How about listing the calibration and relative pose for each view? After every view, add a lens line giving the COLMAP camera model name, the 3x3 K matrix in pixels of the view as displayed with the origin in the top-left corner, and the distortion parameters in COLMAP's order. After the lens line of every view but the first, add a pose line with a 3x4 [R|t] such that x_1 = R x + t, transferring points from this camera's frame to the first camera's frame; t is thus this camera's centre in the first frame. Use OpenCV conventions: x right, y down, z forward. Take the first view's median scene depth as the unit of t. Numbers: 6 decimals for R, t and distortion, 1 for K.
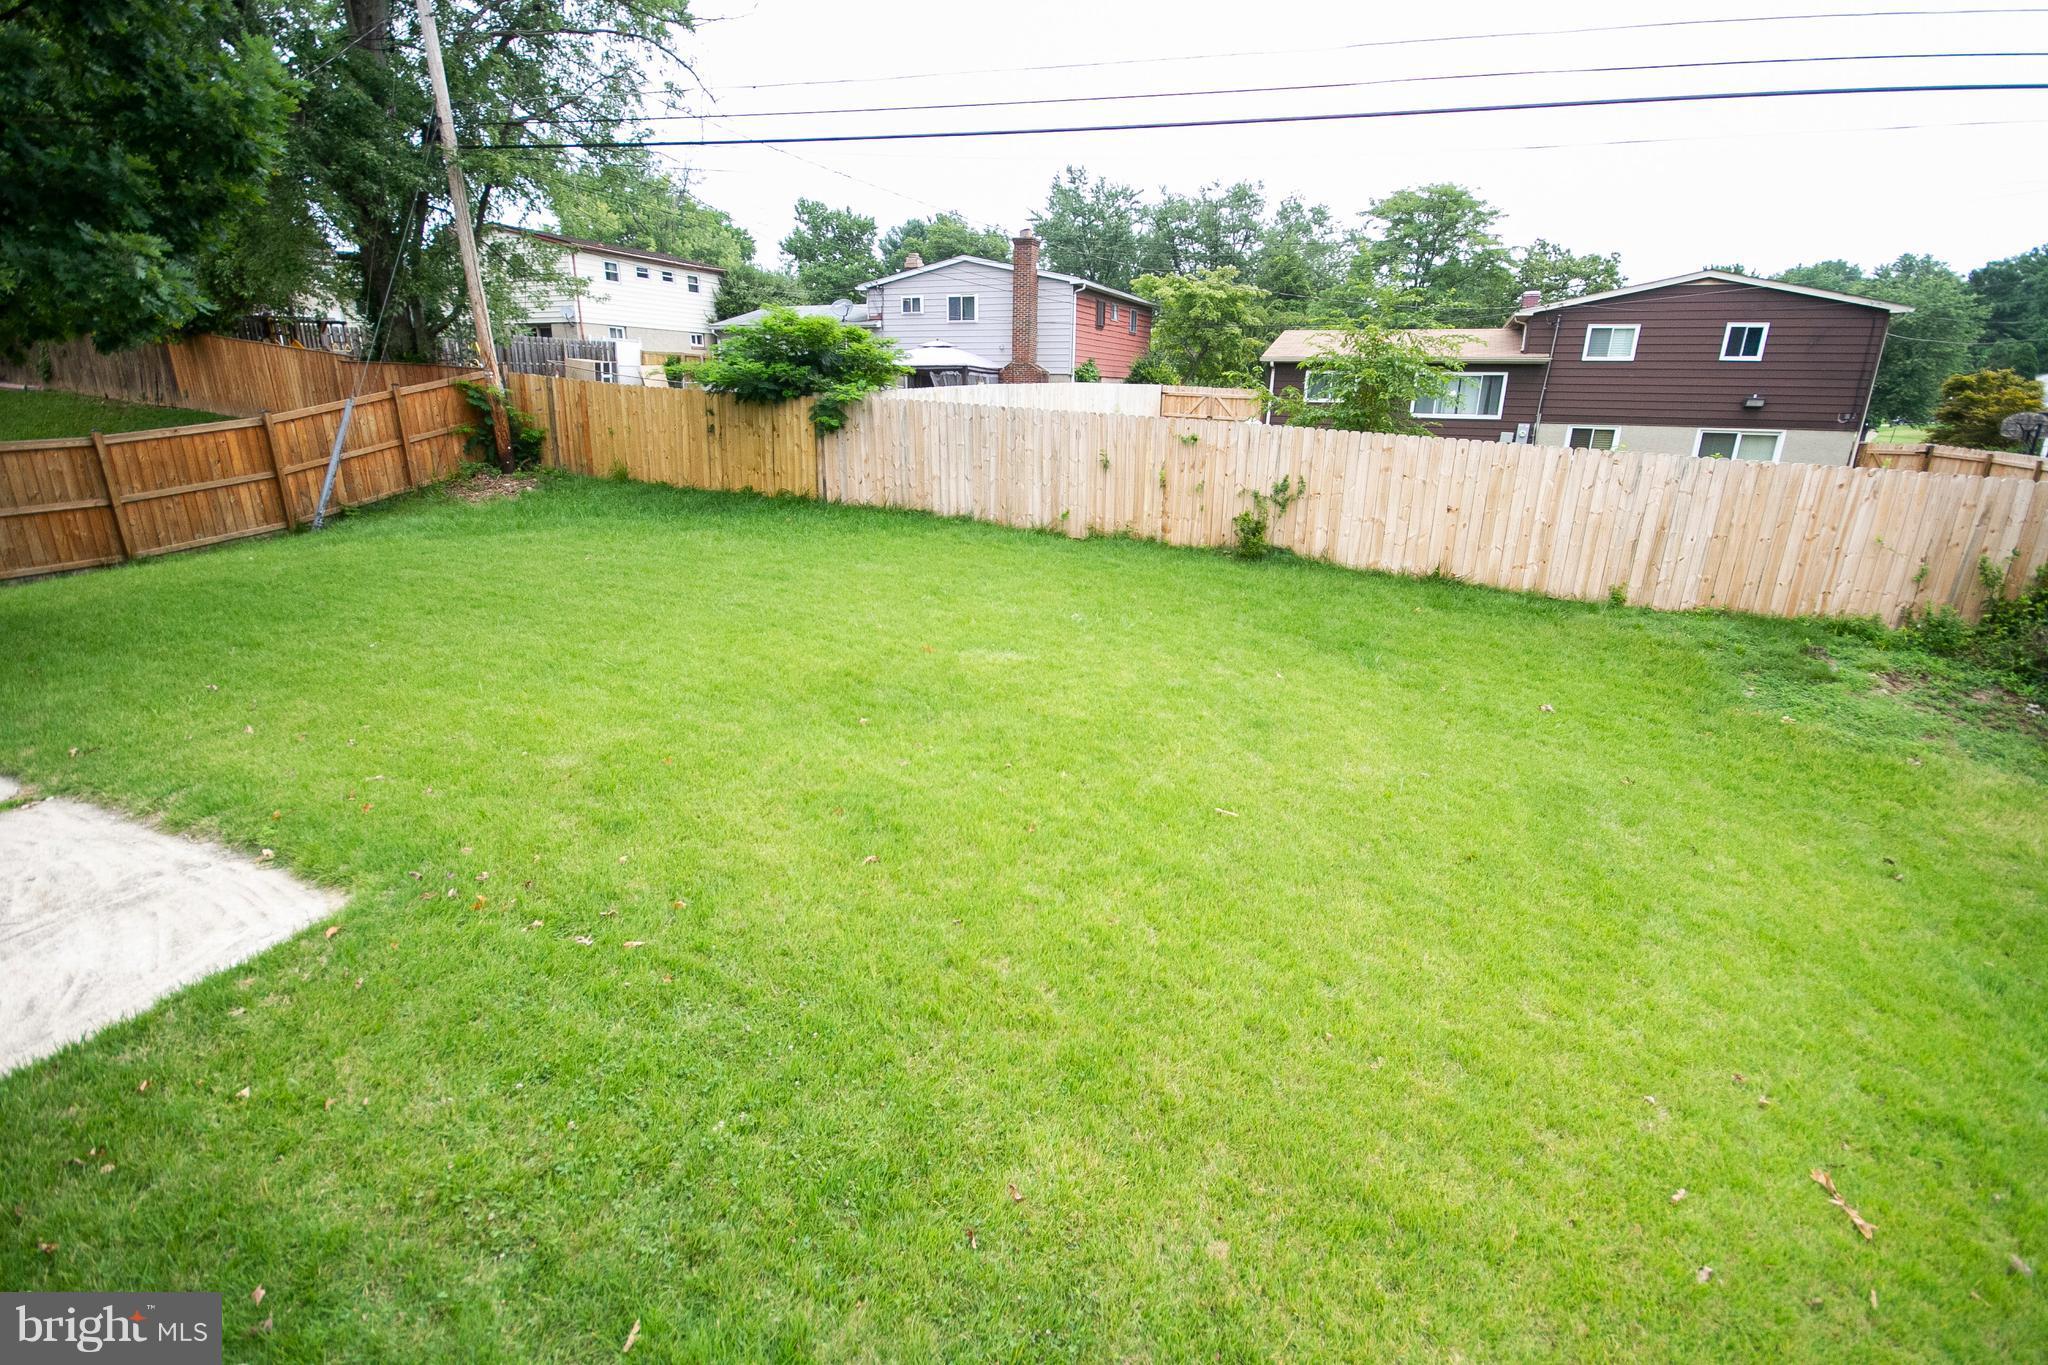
lens RADIAL K [[931.4, 0, 1031.4], [0, 931.4, 707.1], [0, 0, 1]] dist [-0.034694, 0.012272]
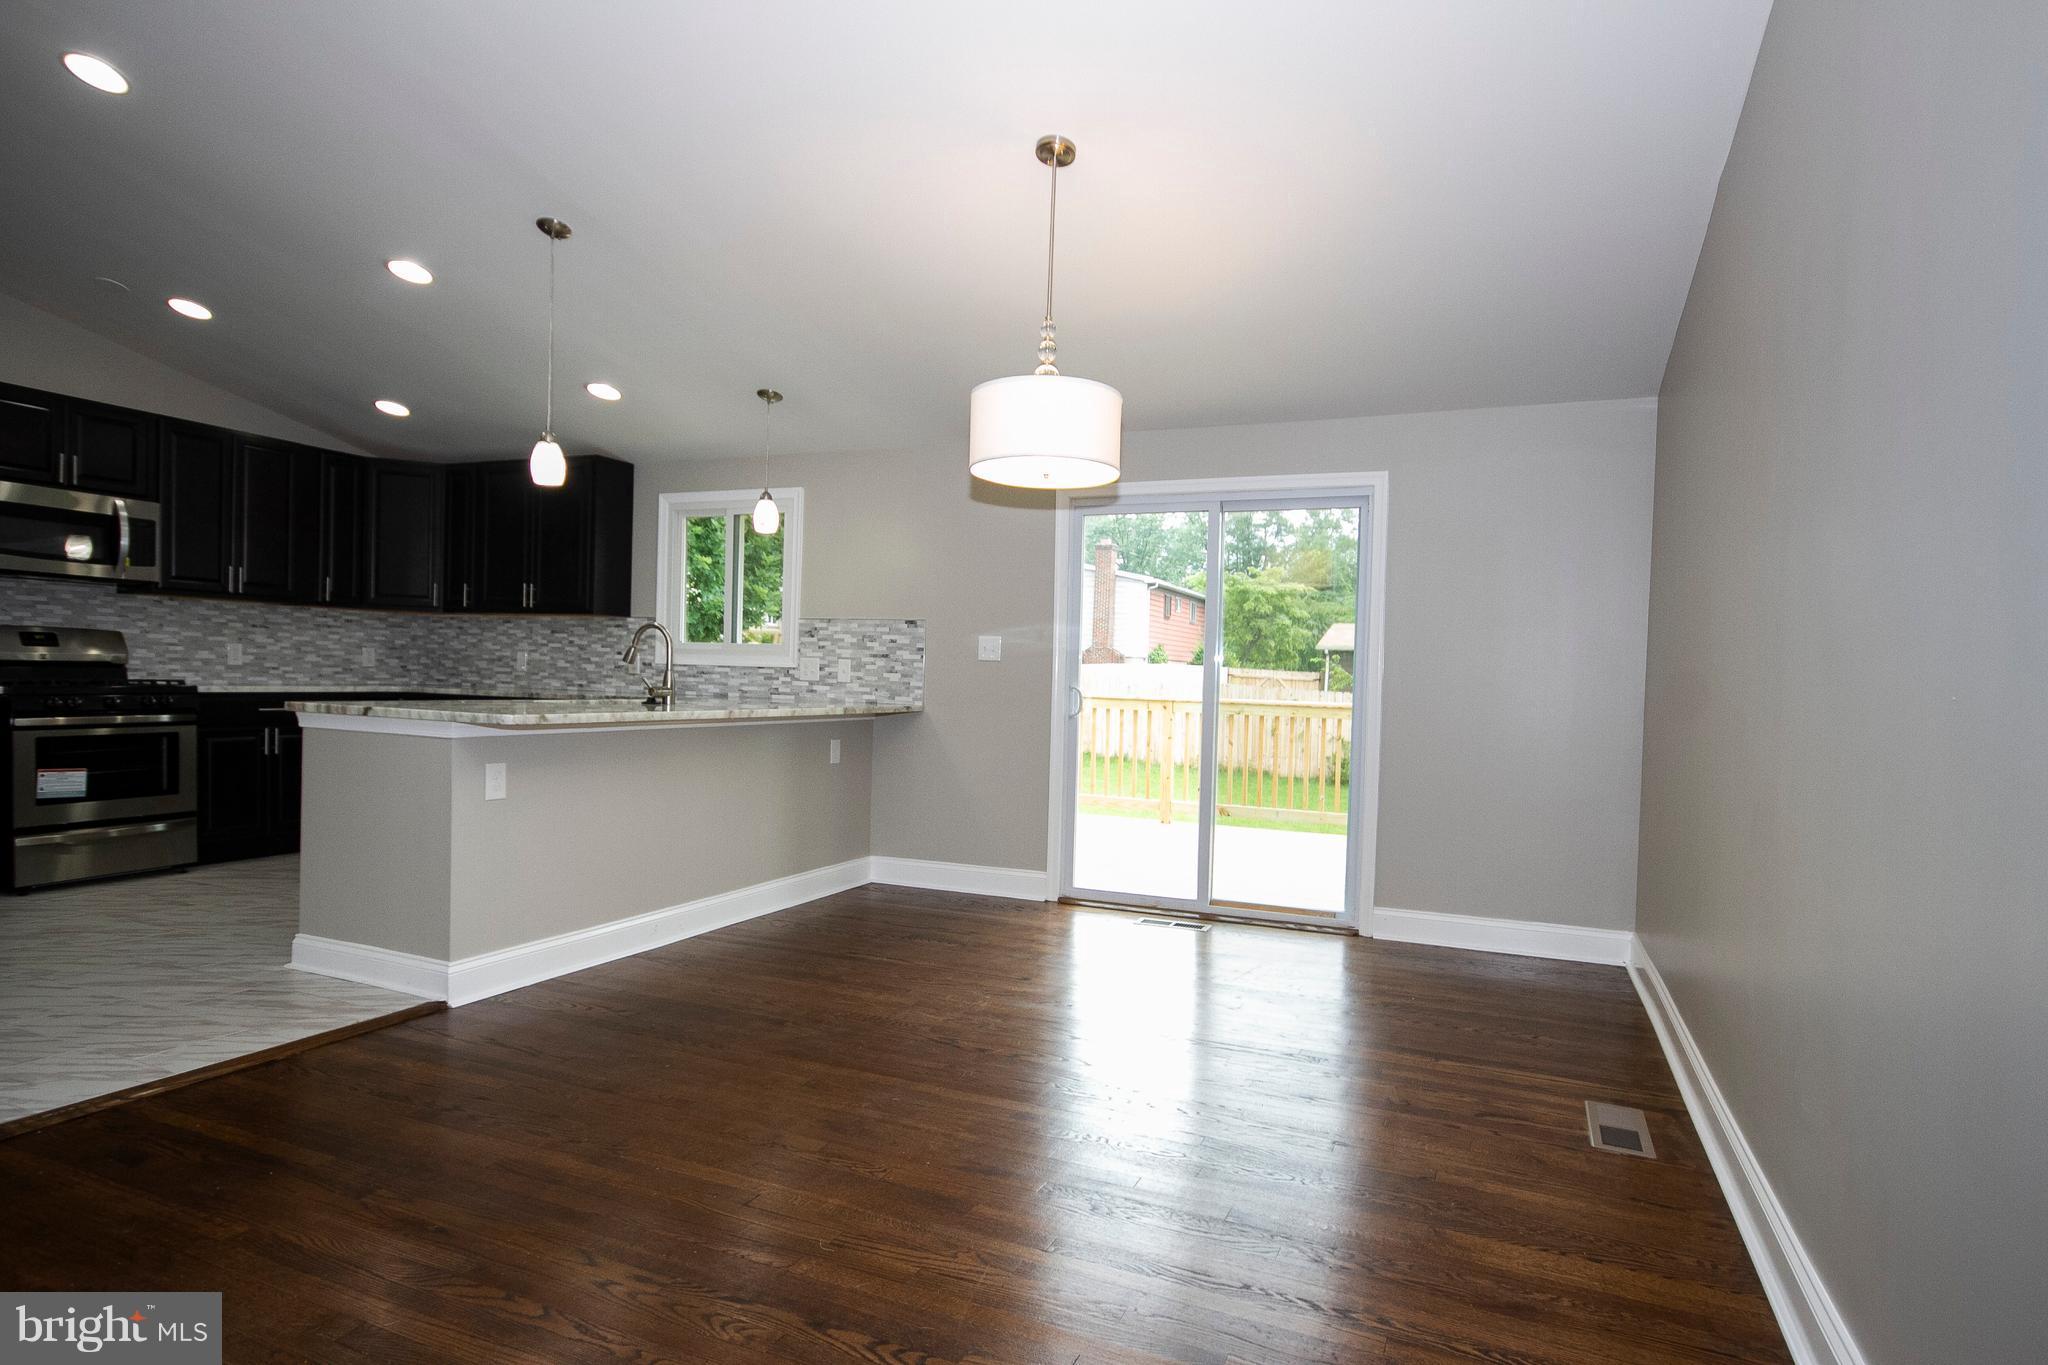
lens RADIAL K [[1117.6, 0, 1023.5], [0, 1117.6, 701.5], [0, 0, 1]] dist [0.001849, 0.002339]
pose [[0.999830, 0.018402, 0.001232, -0.103046], [-0.017187, 0.953899, -0.299636, 0.097465], [-0.006689, 0.299563, 0.954053, -0.266008]]
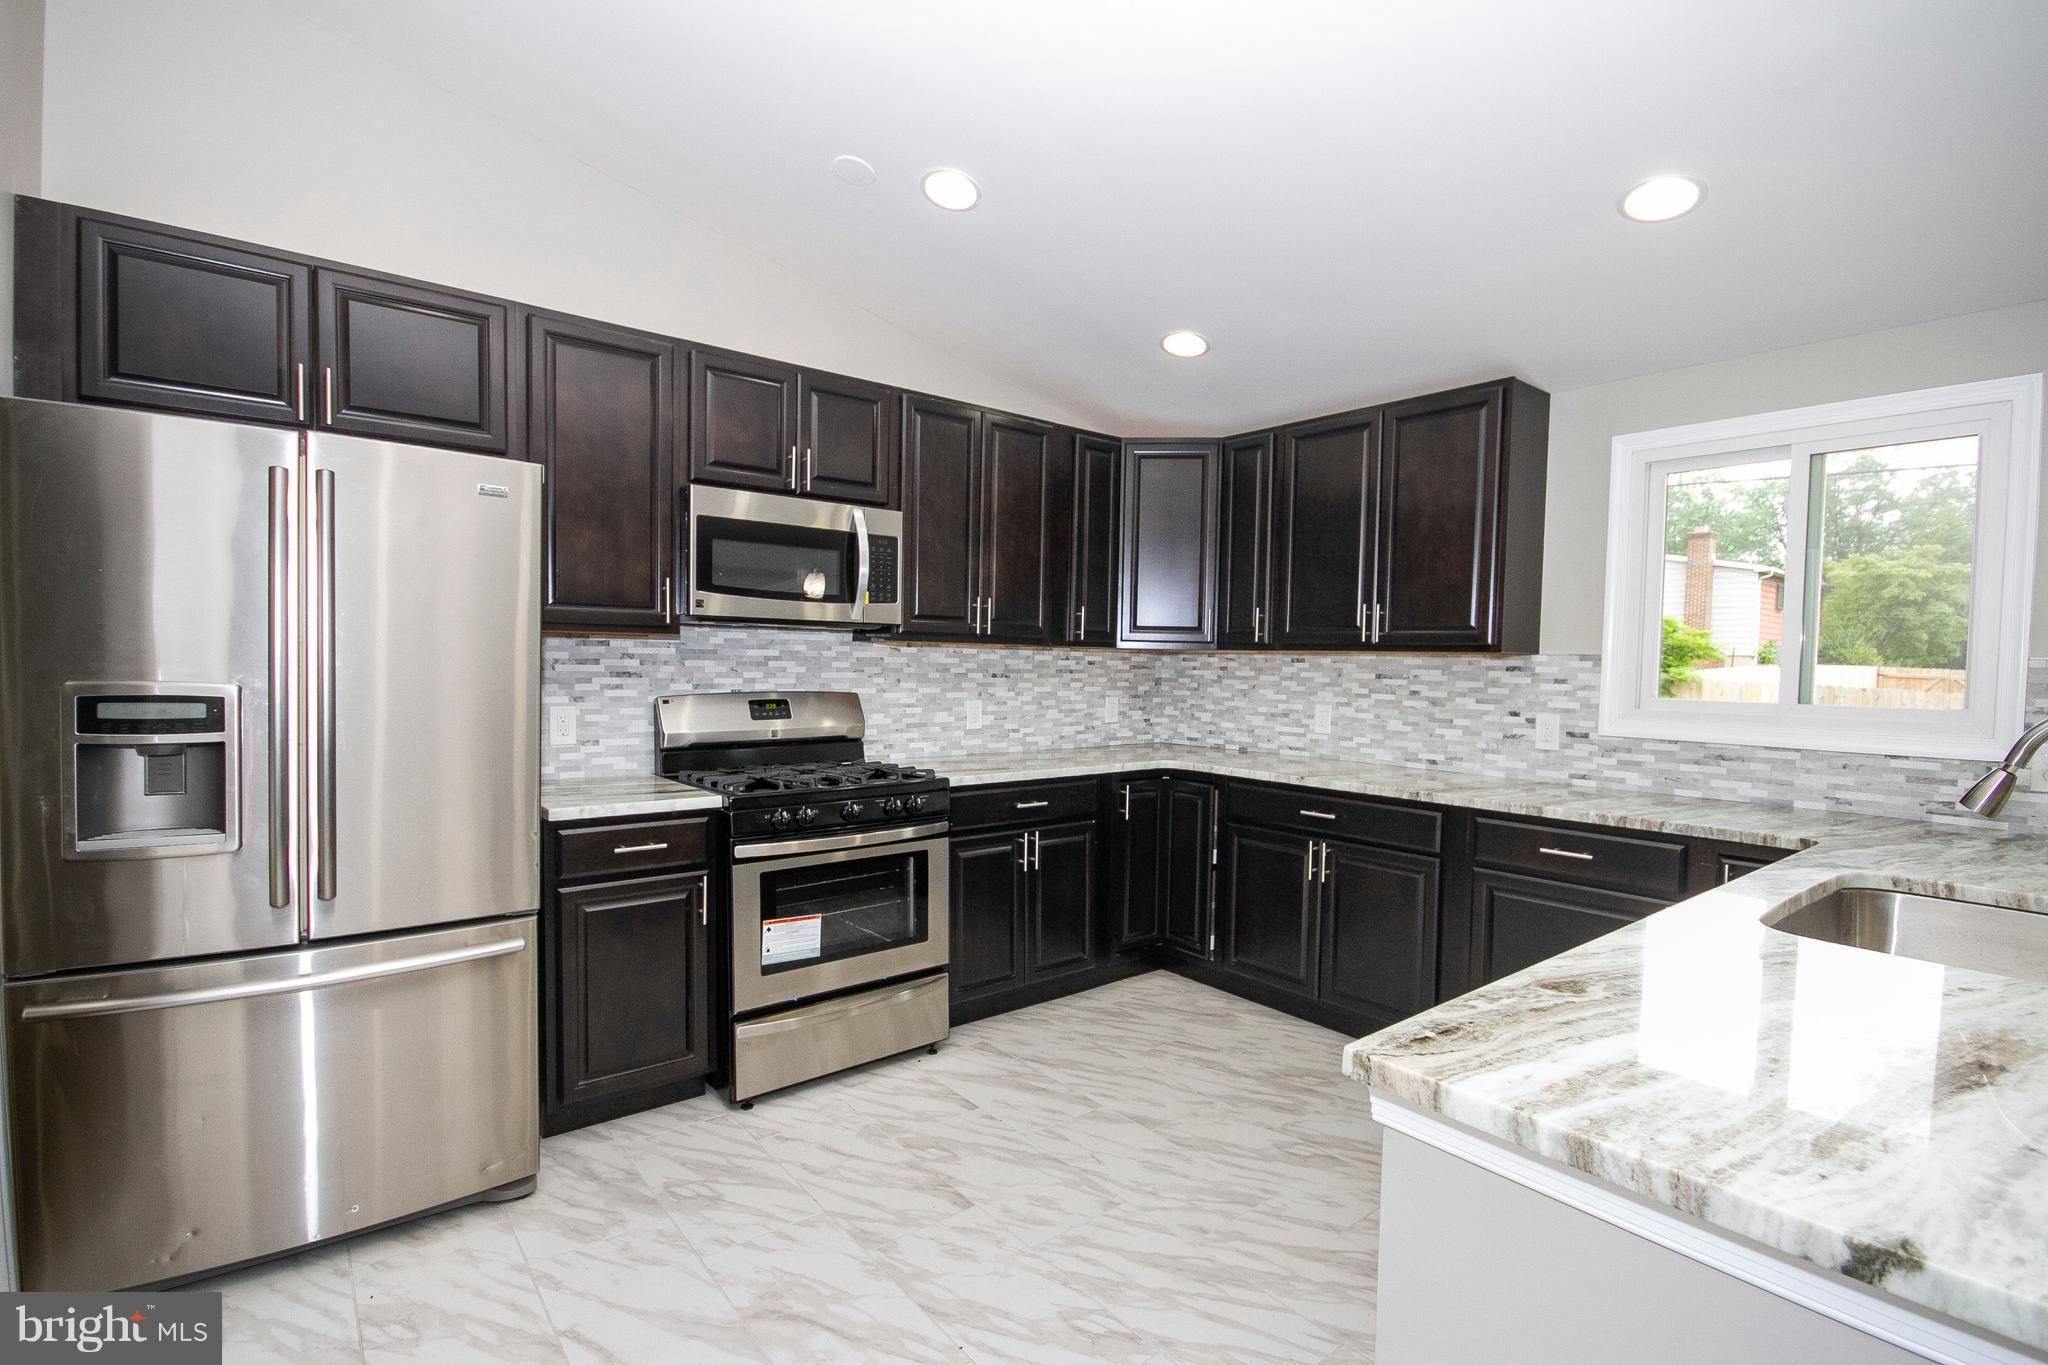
lens RADIAL K [[941.0, 0, 1022.5], [0, 941.0, 703.2], [0, 0, 1]] dist [-0.017622, -0.001005]
pose [[0.884466, 0.026174, -0.465871, -0.182970], [-0.157483, 0.956585, -0.245242, 0.058650], [0.439226, 0.290275, 0.850189, -0.177816]]
